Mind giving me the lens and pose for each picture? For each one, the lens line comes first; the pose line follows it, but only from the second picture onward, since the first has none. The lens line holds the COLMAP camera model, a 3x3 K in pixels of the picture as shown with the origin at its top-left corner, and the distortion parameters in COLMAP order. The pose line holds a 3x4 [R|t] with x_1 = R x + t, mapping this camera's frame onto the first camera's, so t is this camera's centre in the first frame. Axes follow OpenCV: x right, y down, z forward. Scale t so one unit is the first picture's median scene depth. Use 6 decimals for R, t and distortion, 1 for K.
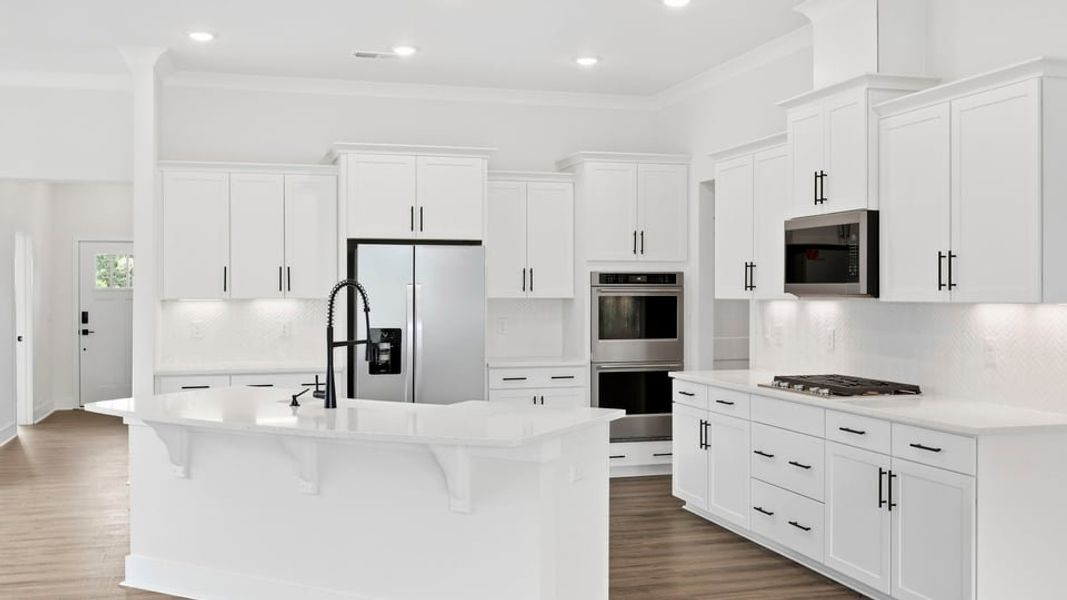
lens RADIAL K [[1032.9, 0, 535.6], [0, 1032.9, 295.4], [0, 0, 1]] dist [0.014172, 0.000000]
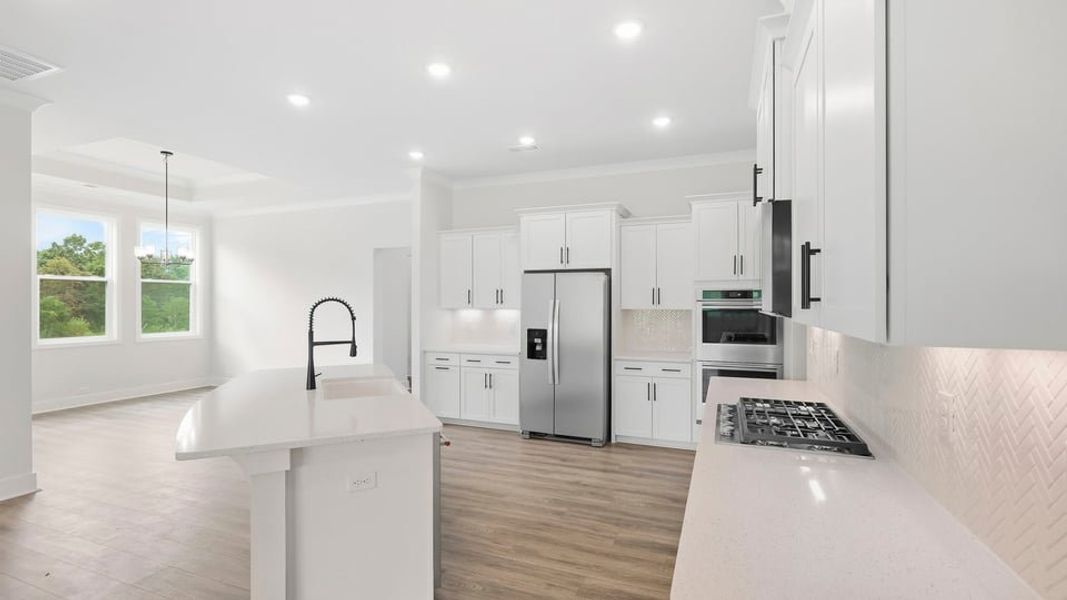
lens RADIAL K [[485.0, 0, 531.5], [0, 485.0, 302.1], [0, 0, 1]] dist [-0.007737, 0.000516]
pose [[0.784462, 0.001036, -0.620176, 0.276670], [-0.003819, 0.999988, -0.003160, -0.004731], [0.620165, 0.004847, 0.784456, 0.423087]]
